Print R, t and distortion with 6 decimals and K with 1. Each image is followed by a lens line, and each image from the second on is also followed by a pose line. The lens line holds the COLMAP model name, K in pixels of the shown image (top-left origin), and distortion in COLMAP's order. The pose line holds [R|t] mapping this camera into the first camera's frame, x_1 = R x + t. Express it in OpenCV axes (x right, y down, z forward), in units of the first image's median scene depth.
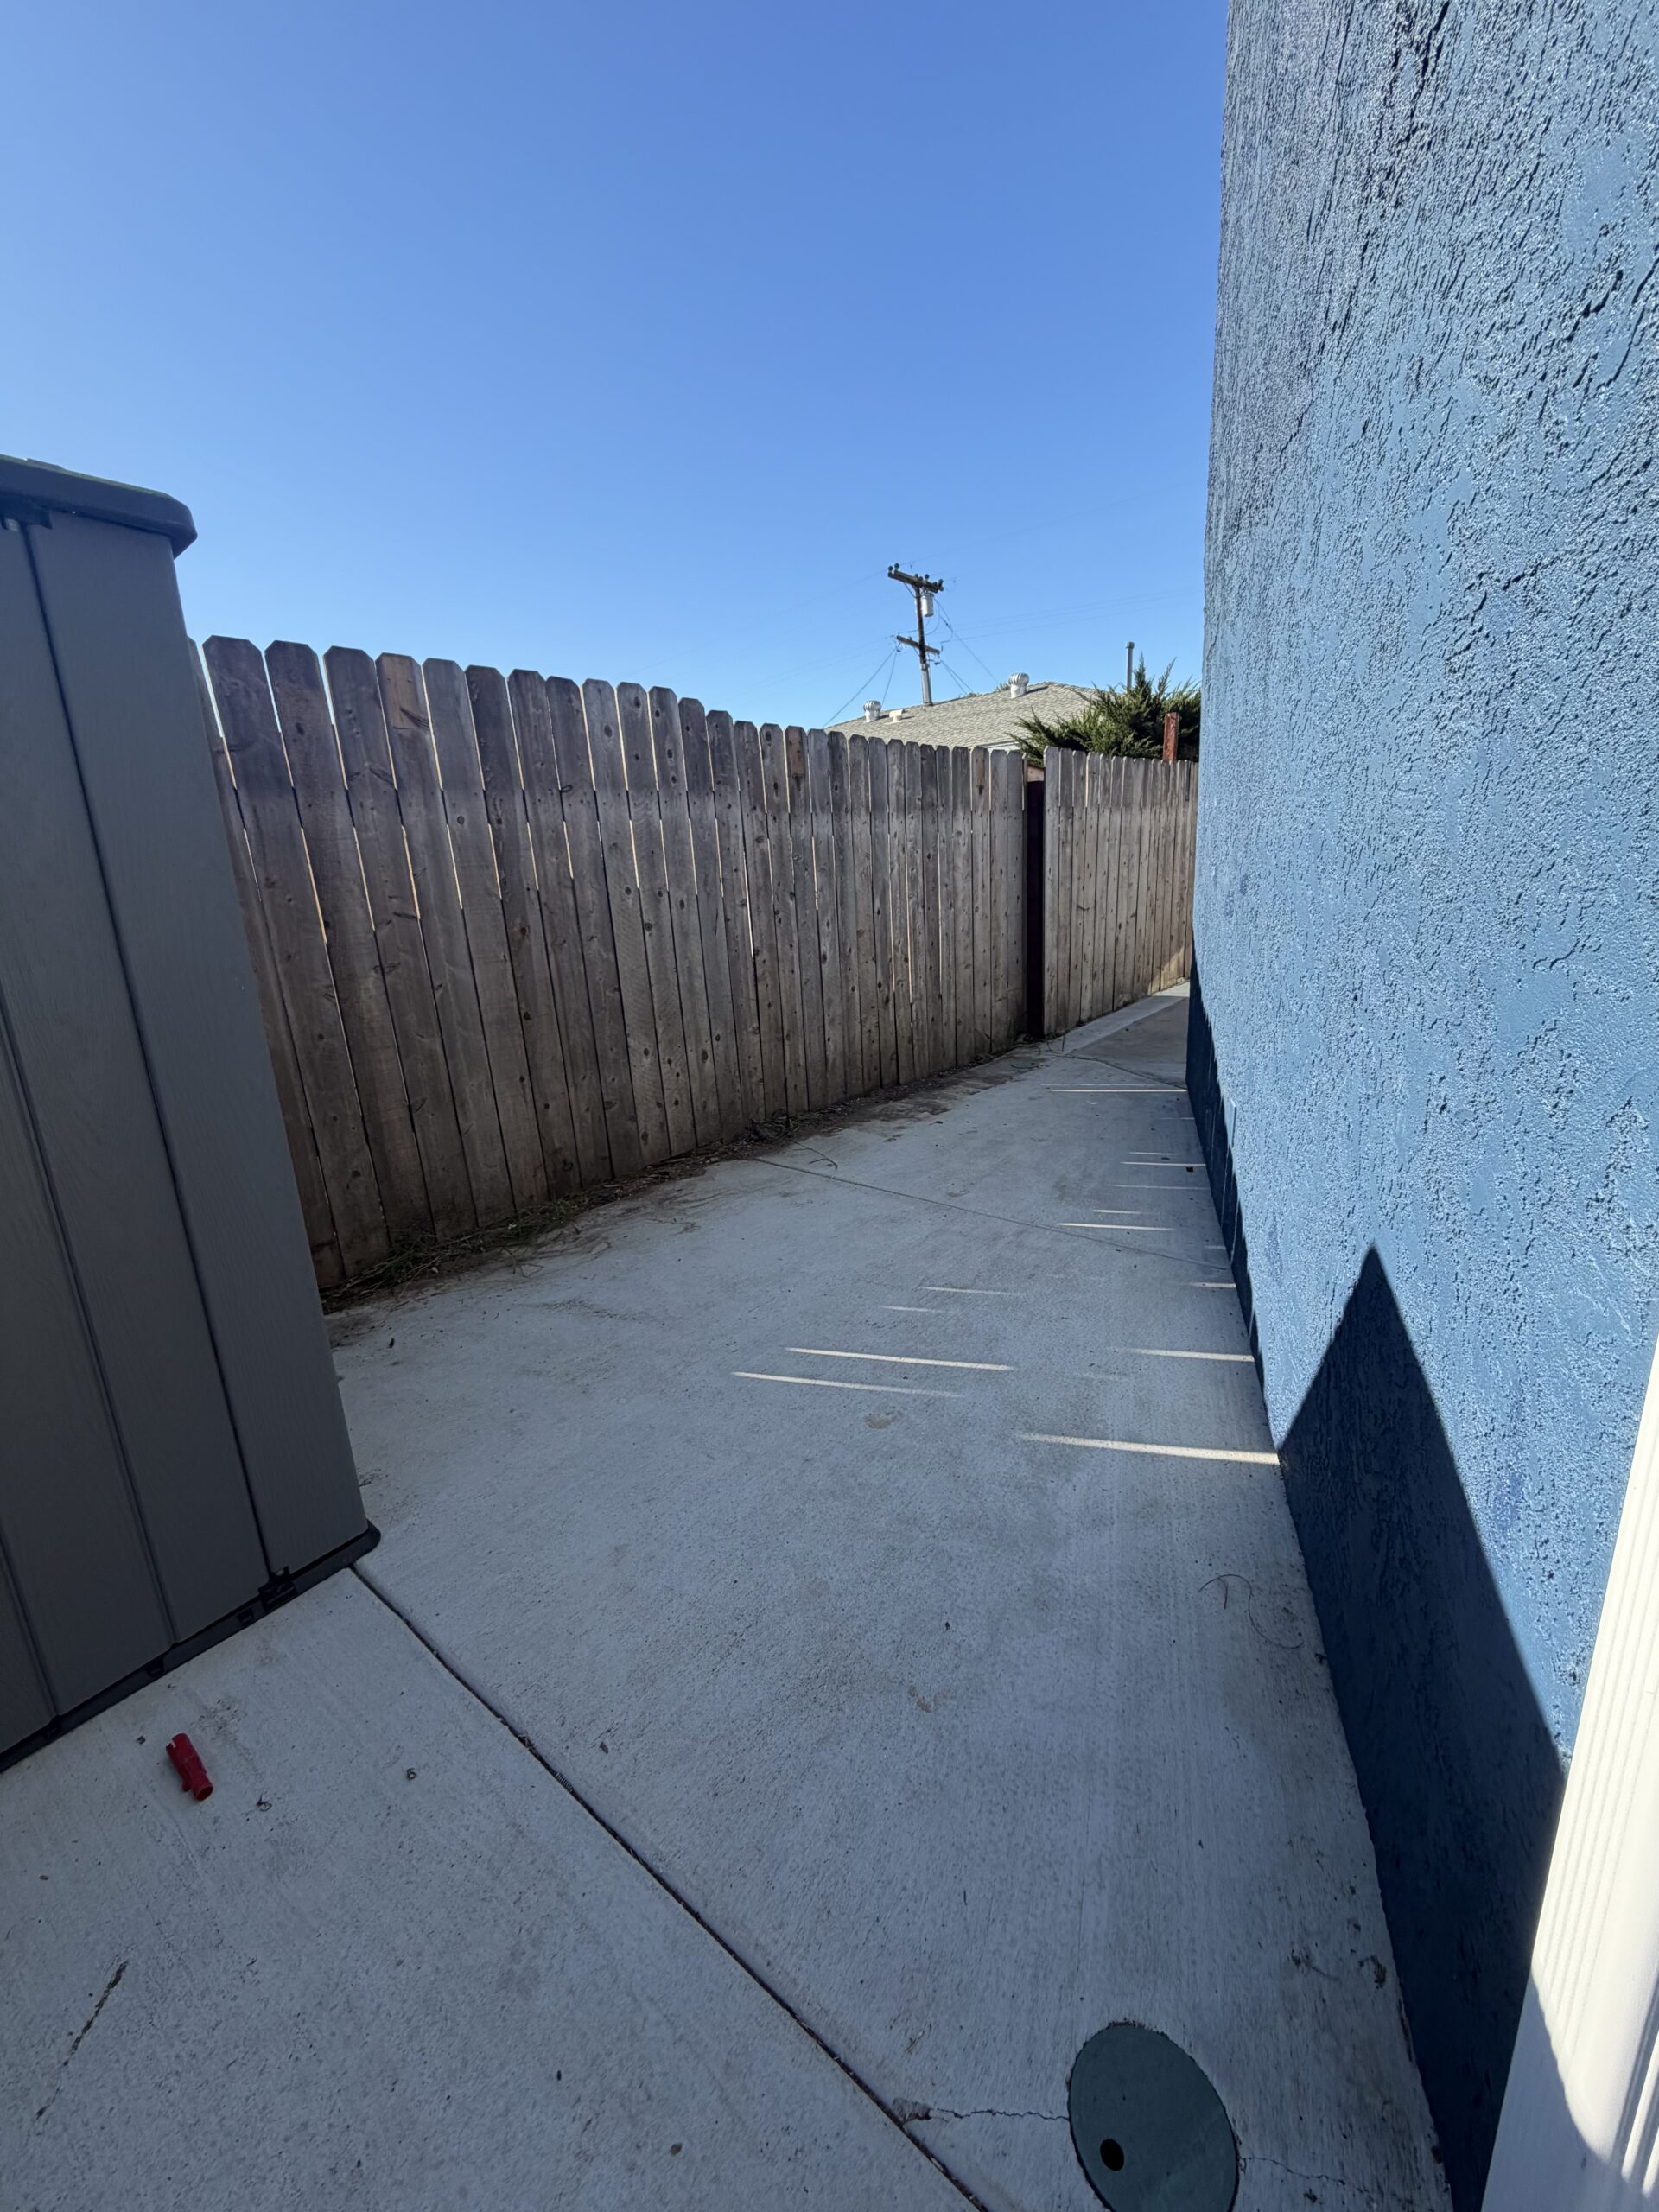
lens RADIAL K [[881.1, 0, 827.4], [0, 881.1, 1098.0], [0, 0, 1]] dist [0.001020, -0.000116]
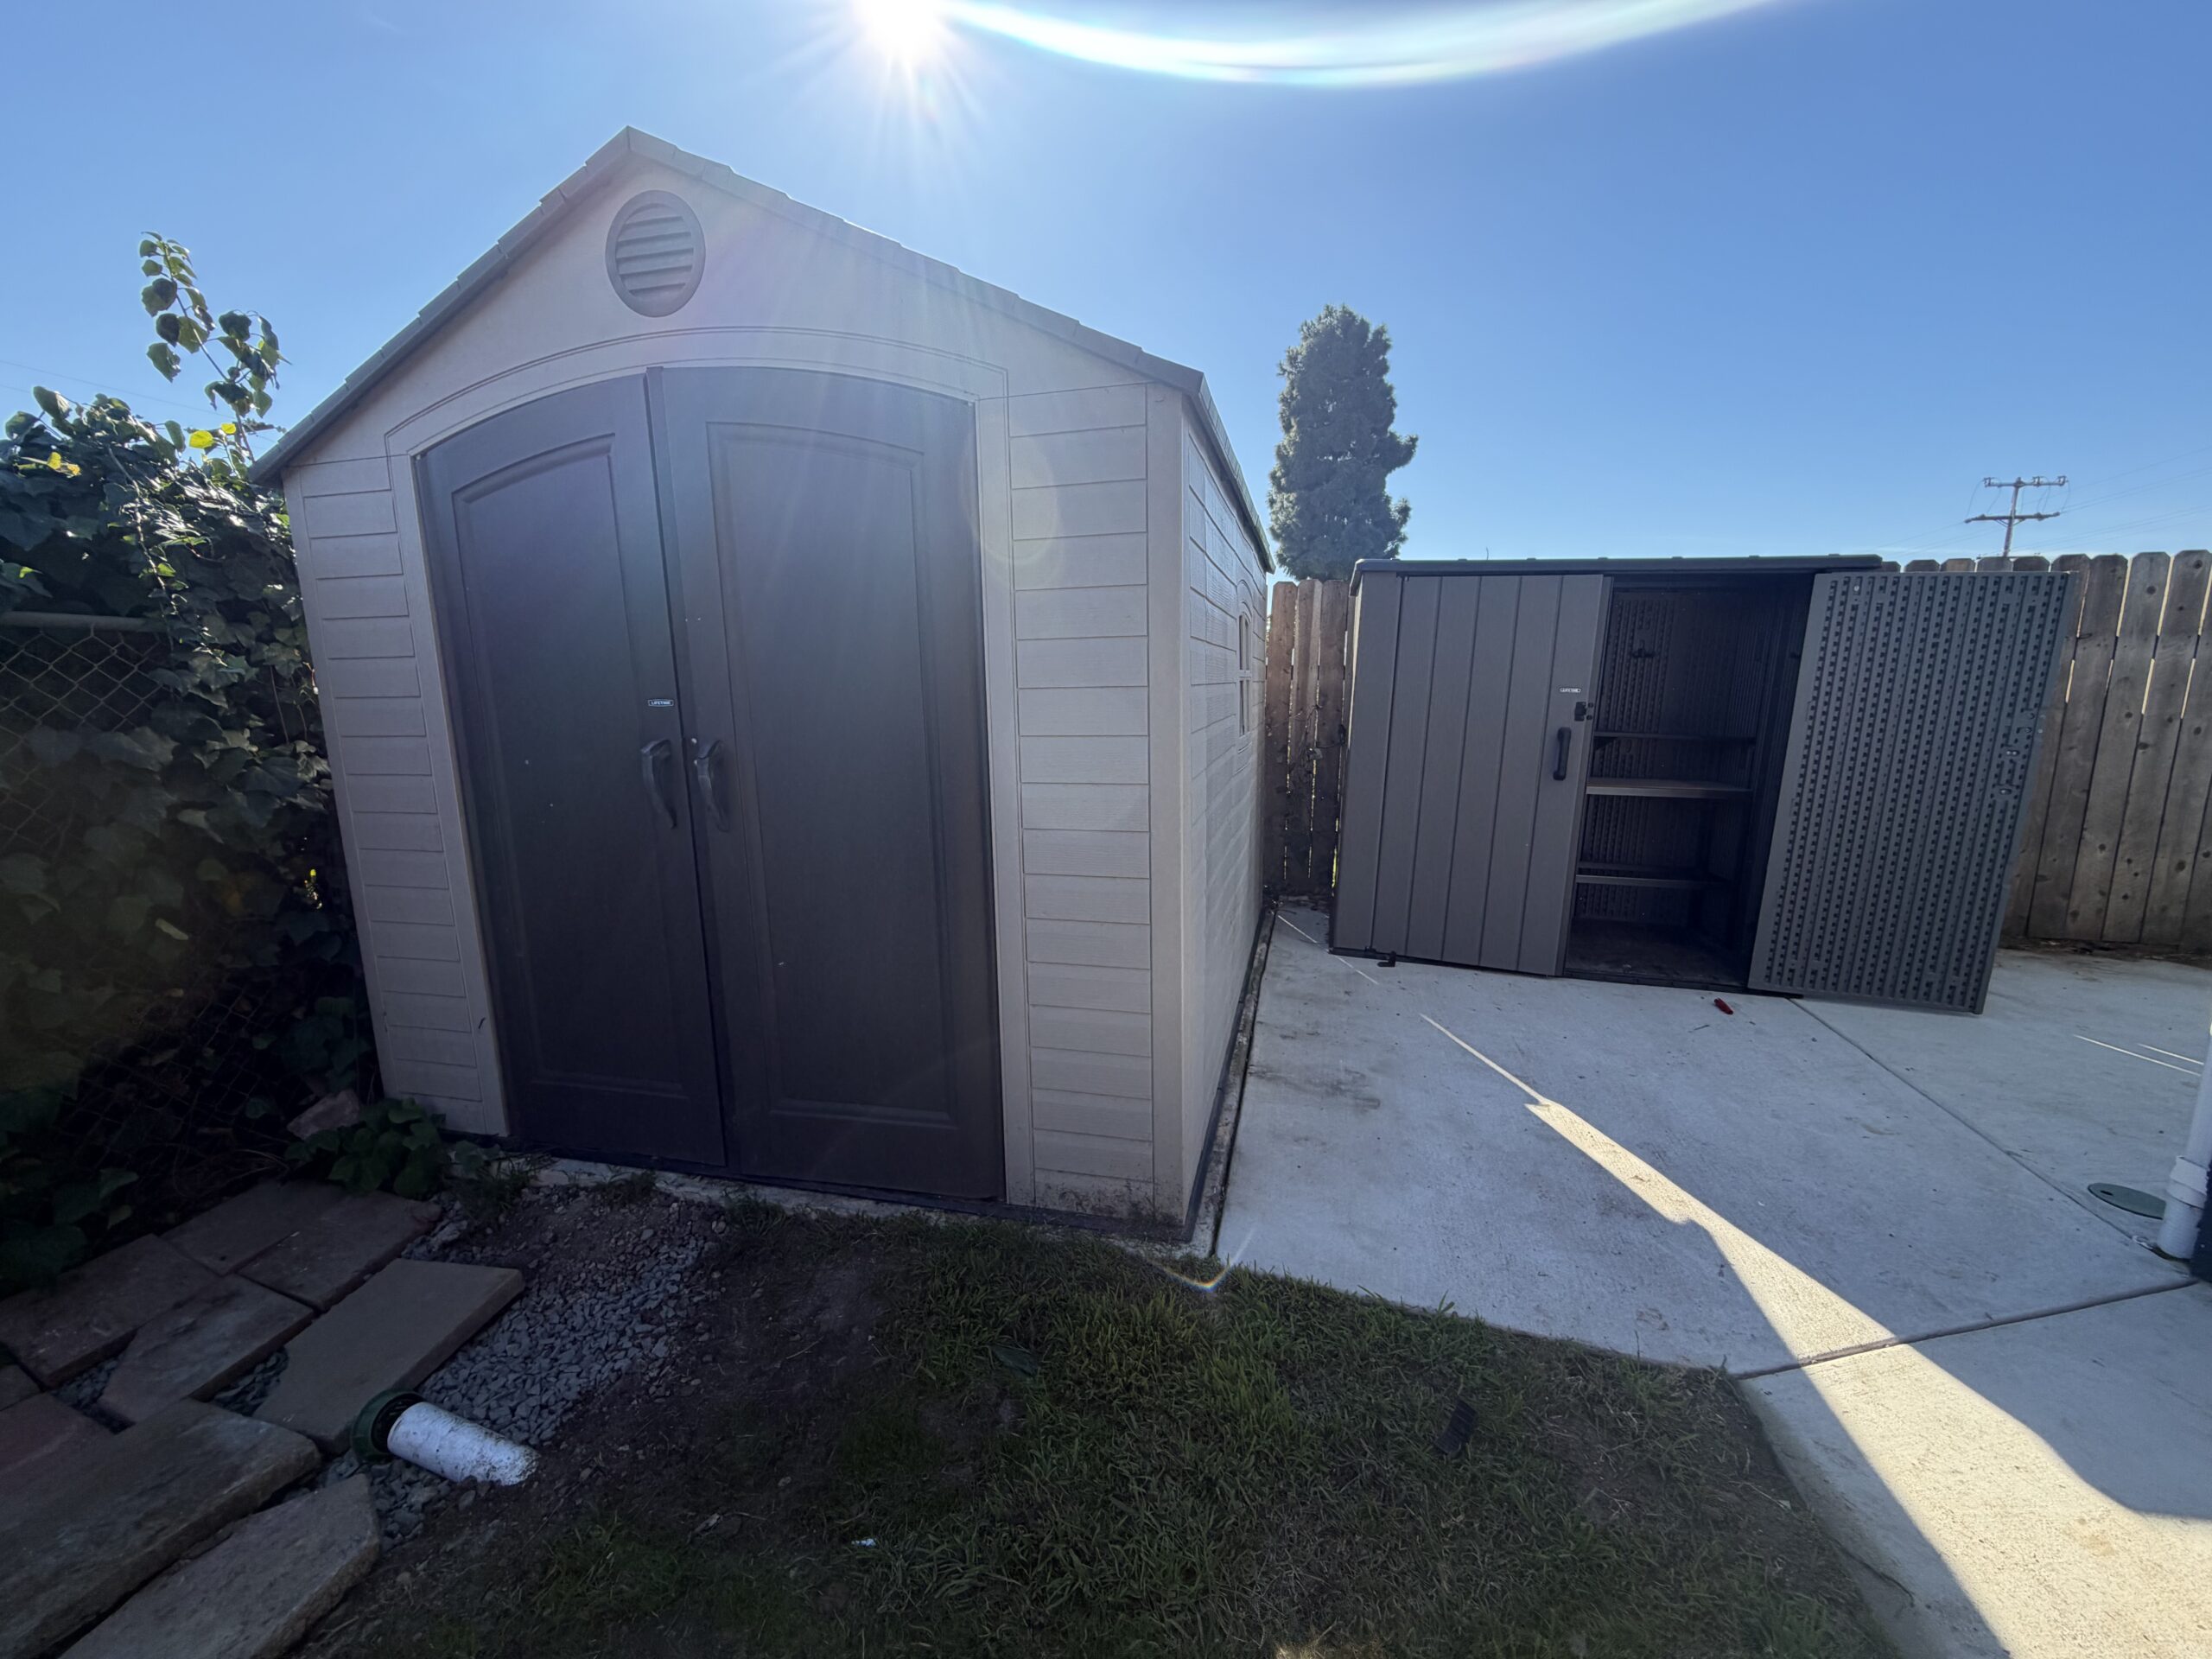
lens RADIAL K [[881.1, 0, 1097.2], [0, 881.1, 832.7], [0, 0, 1]] dist [0.001020, -0.000116]
pose [[0.412191, 0.211548, -0.886198, 0.301977], [-0.255628, 0.960454, 0.110375, 0.152200], [0.874502, 0.181041, 0.449968, -0.772049]]
